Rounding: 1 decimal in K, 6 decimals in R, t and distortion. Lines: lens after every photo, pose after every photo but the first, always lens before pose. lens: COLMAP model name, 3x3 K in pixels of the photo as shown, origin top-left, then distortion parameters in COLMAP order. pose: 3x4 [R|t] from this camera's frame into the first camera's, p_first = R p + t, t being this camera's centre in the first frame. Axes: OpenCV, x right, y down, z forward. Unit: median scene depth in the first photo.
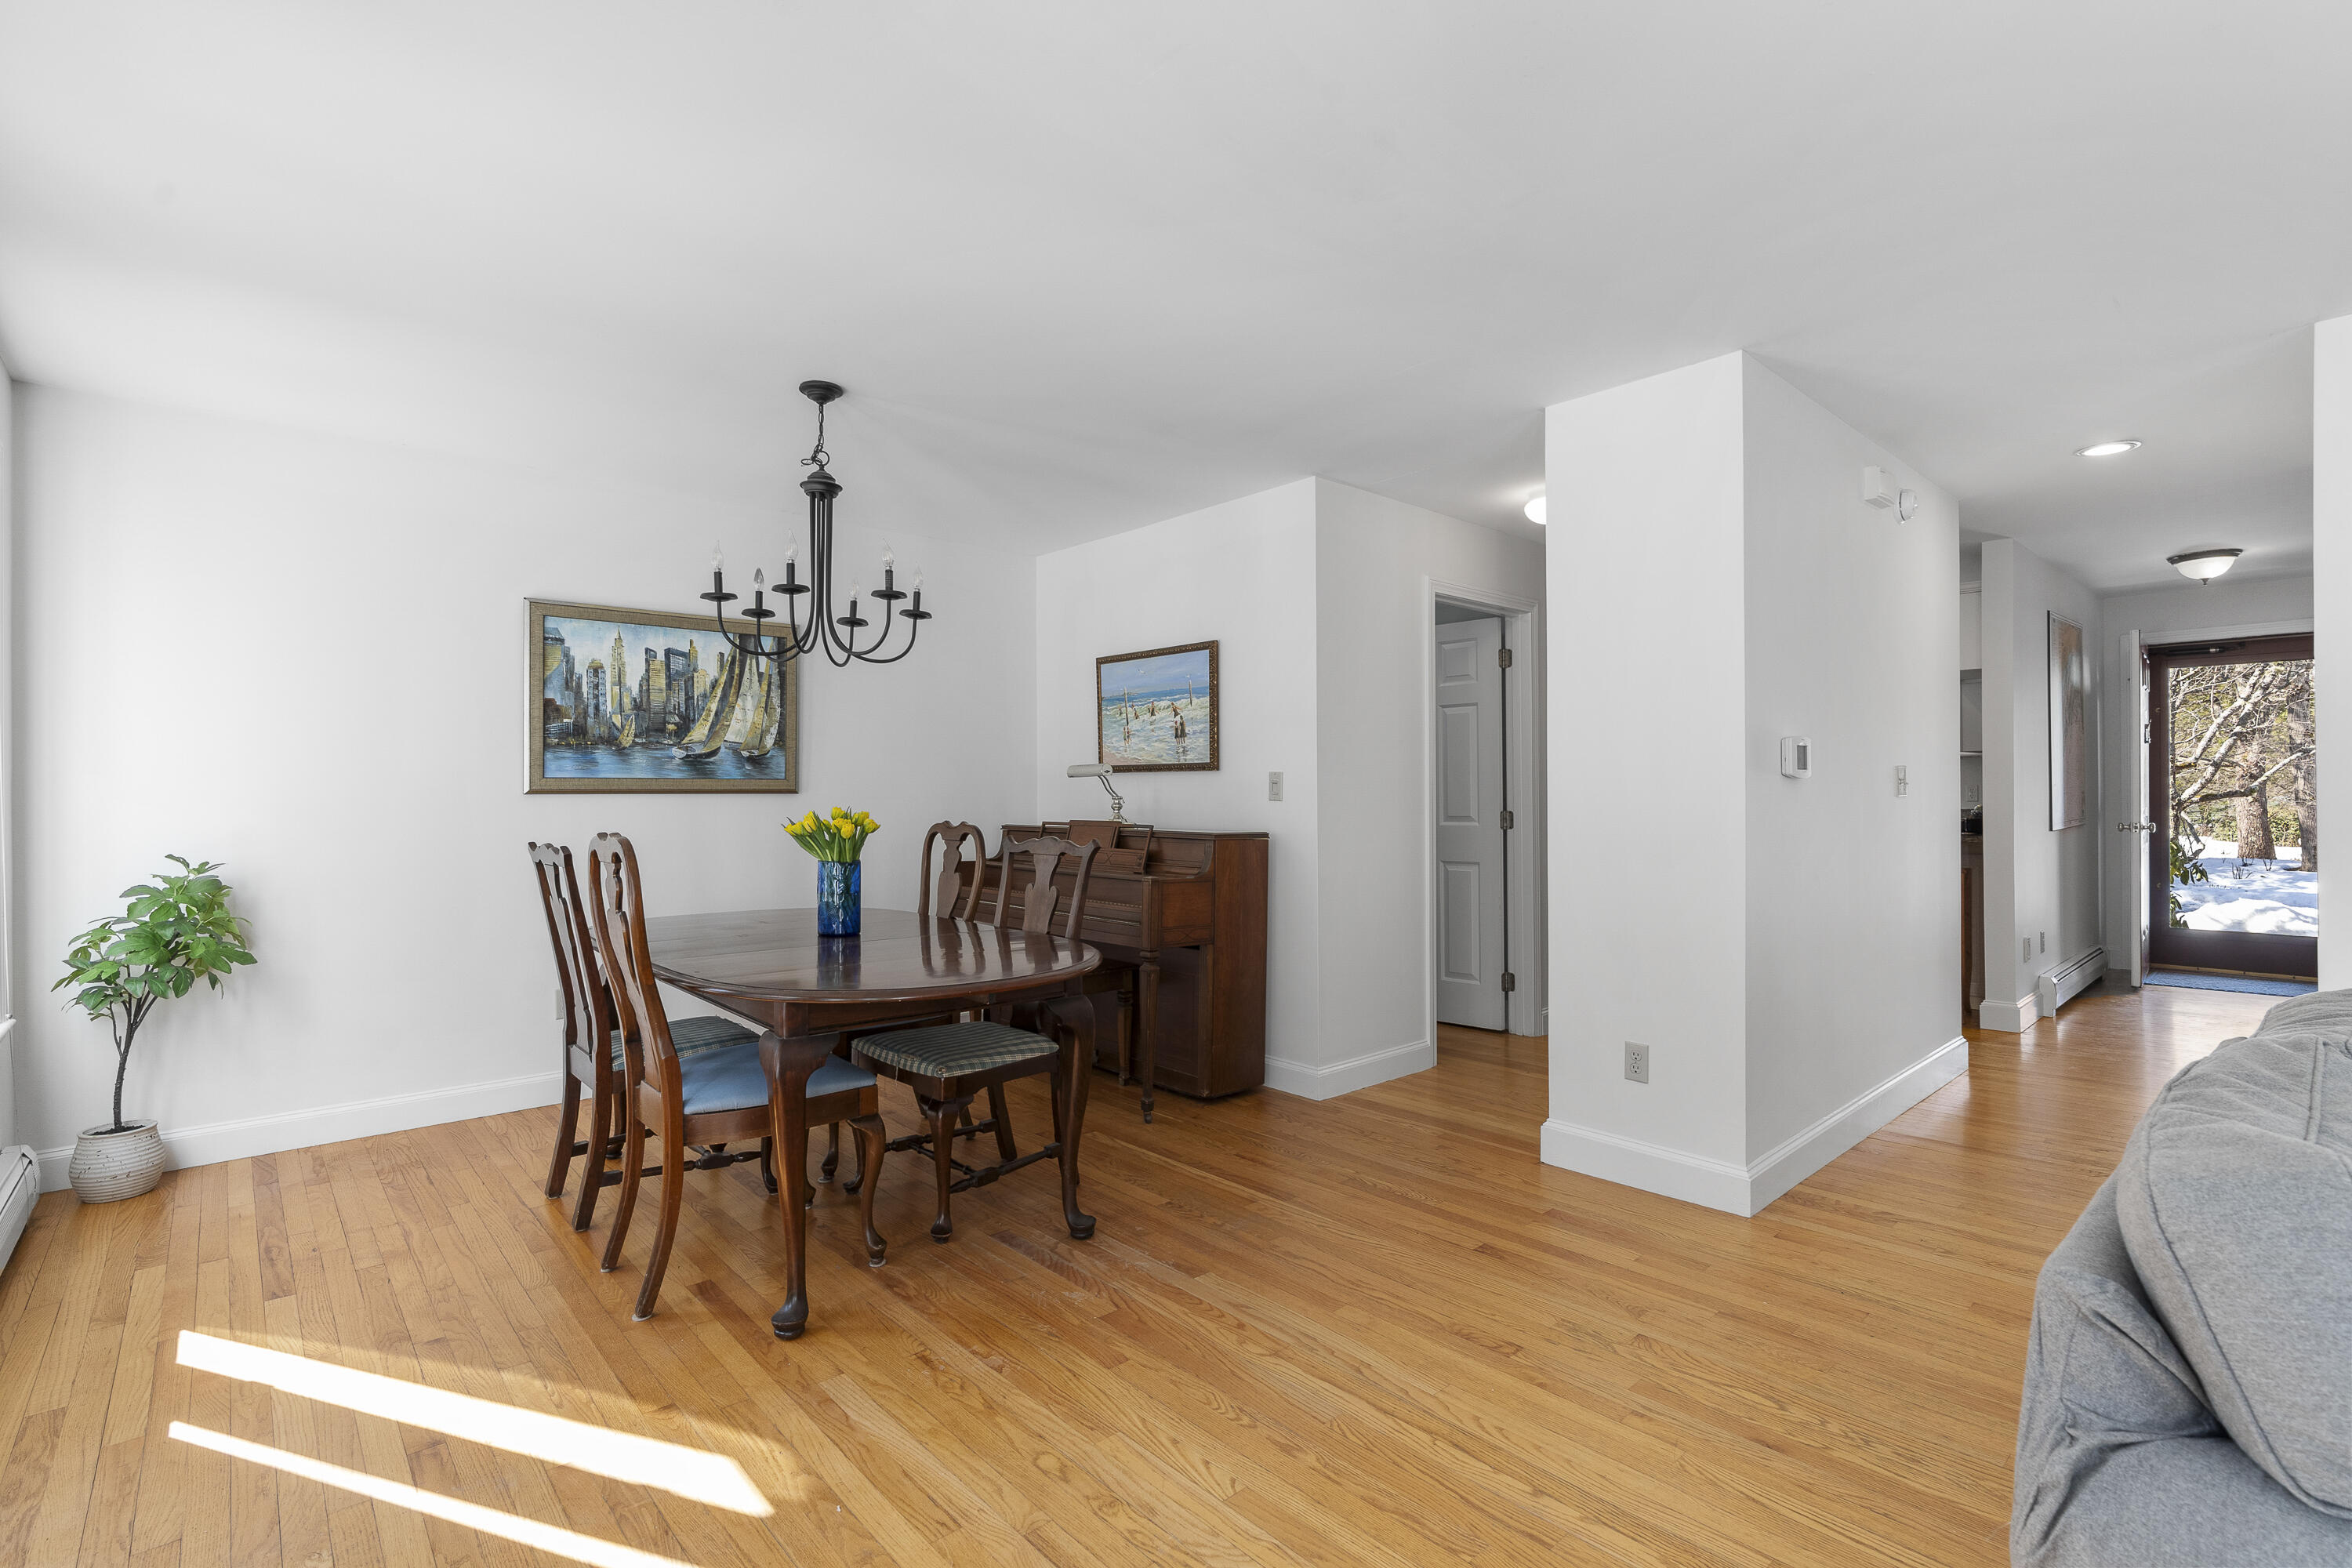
lens RADIAL K [[1080.8, 0, 1169.3], [0, 1080.8, 791.9], [0, 0, 1]] dist [-0.003130, 0.000303]
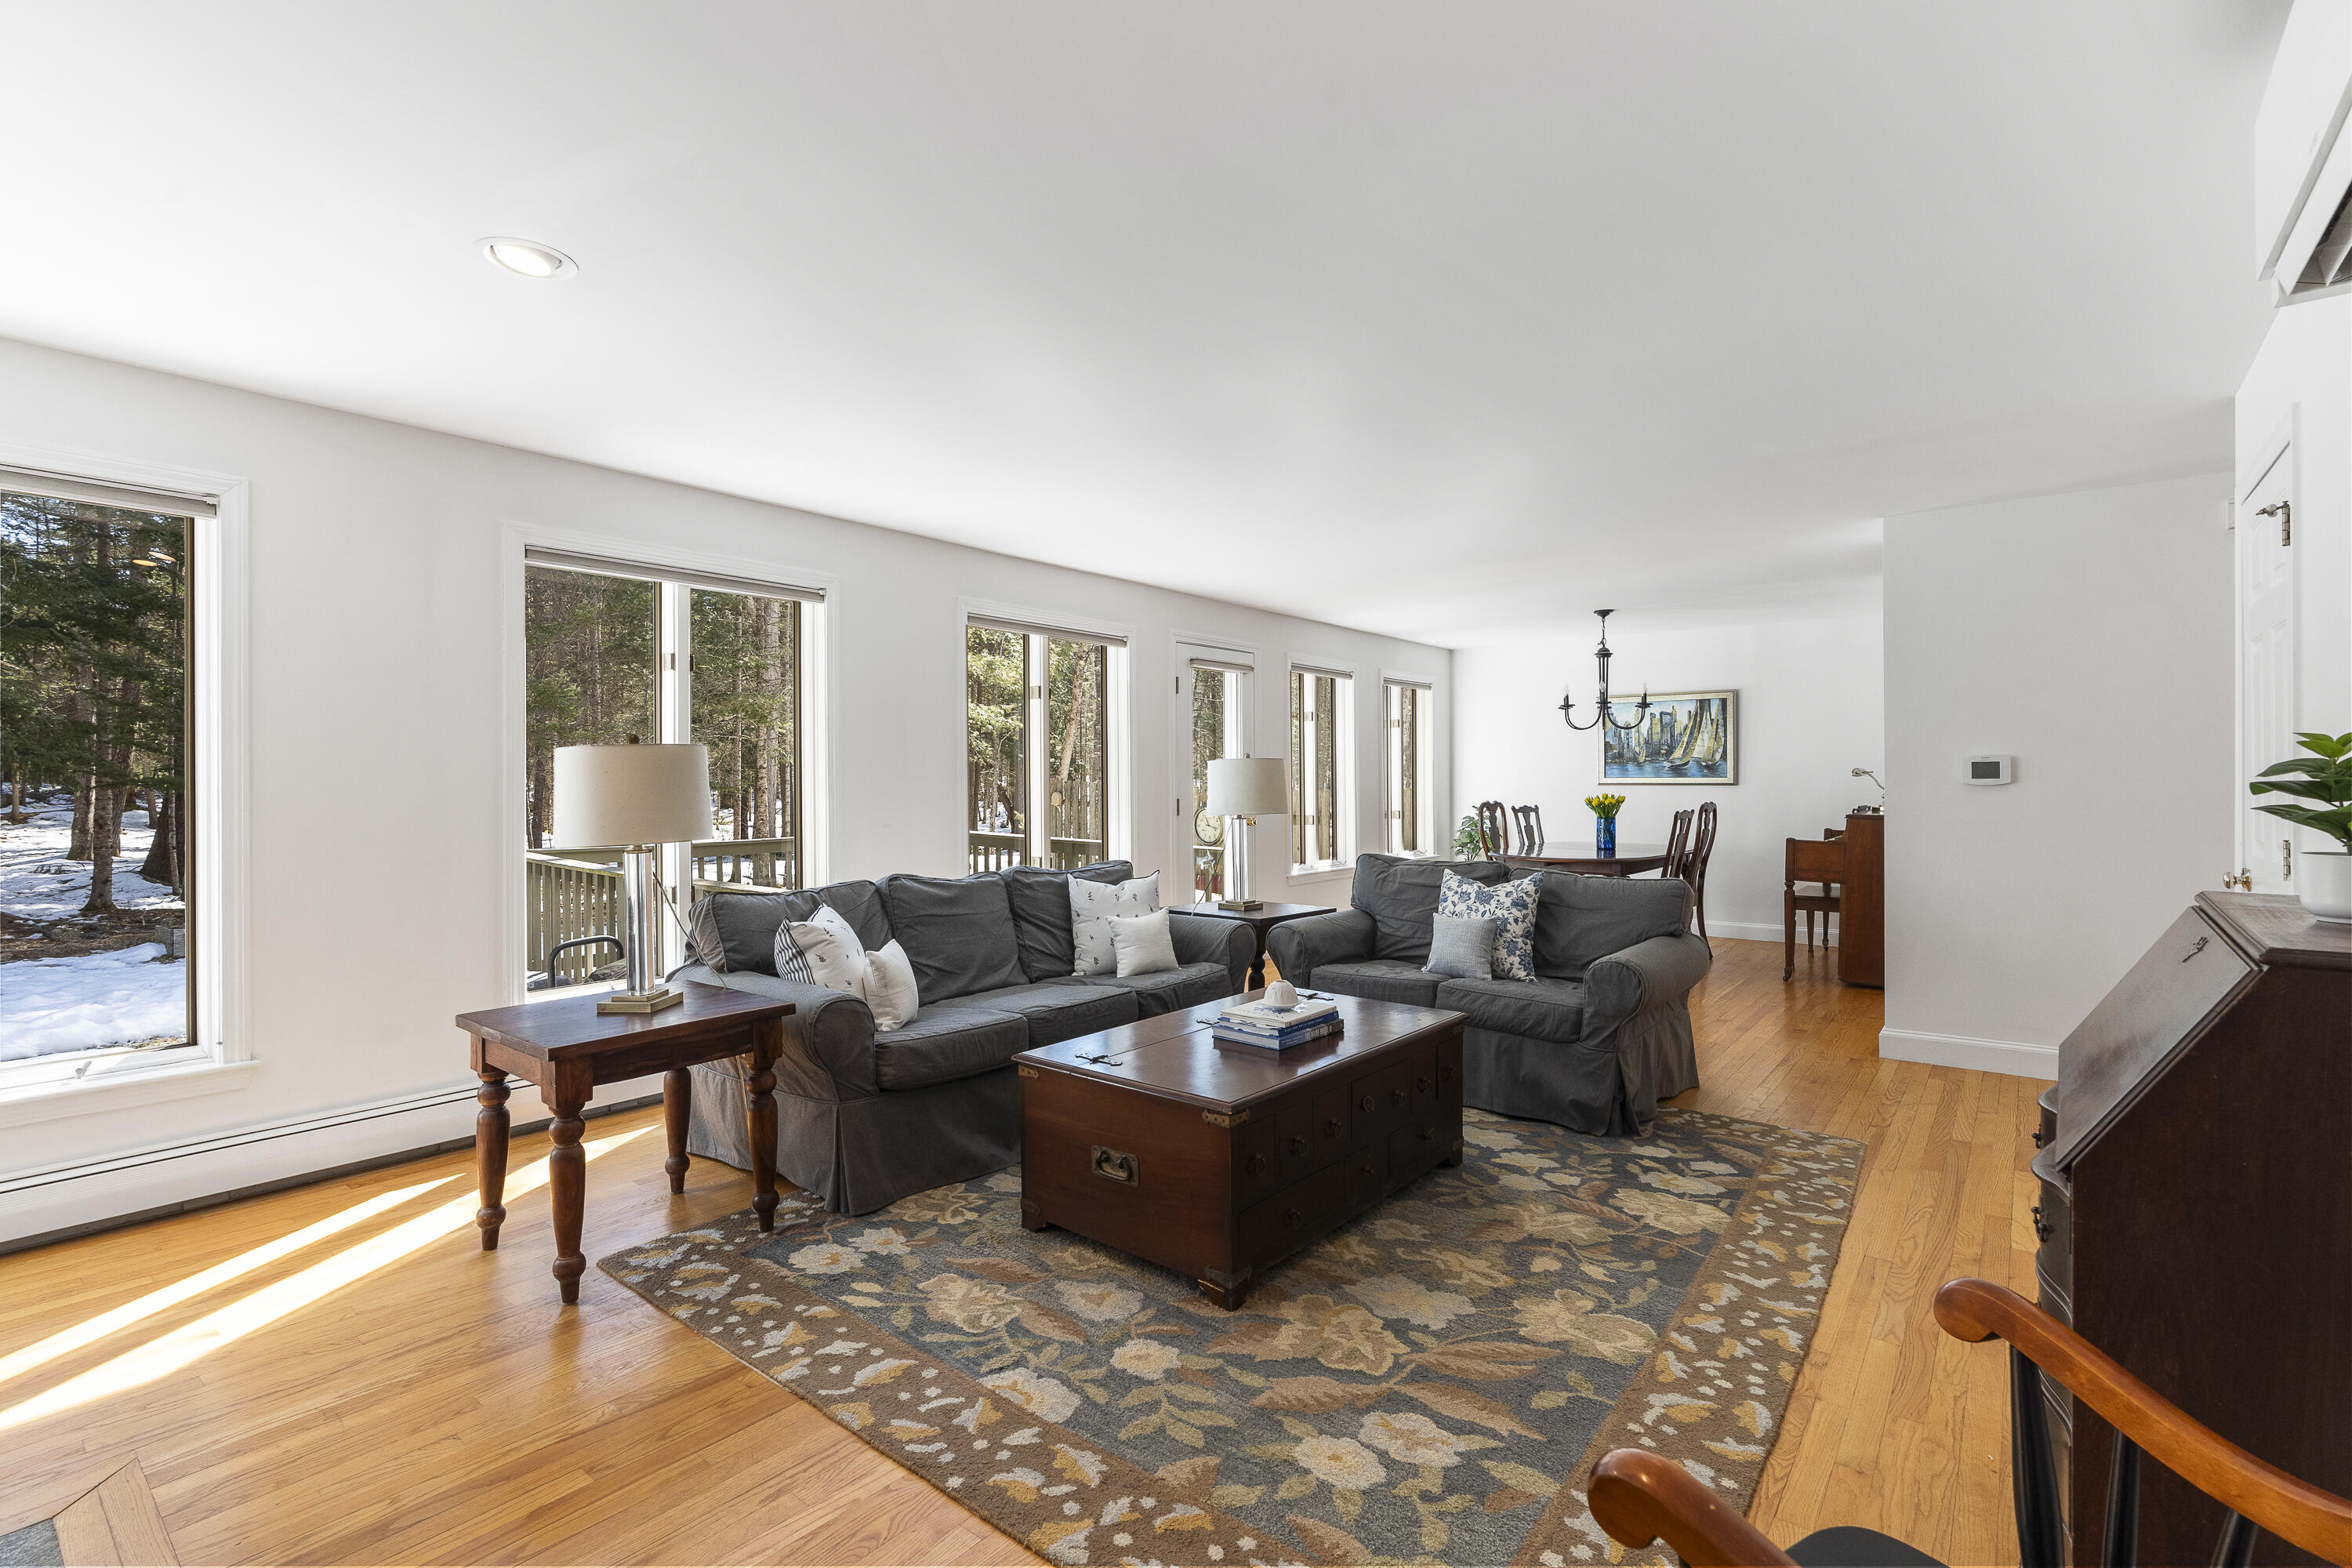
lens RADIAL K [[1080.8, 0, 1181.9], [0, 1080.8, 785.7], [0, 0, 1]] dist [-0.003130, 0.000303]
pose [[0.180515, -0.001826, -0.983571, 1.504198], [0.007107, 0.999975, -0.000552, -0.002770], [0.983547, -0.006891, 0.180523, -0.254981]]
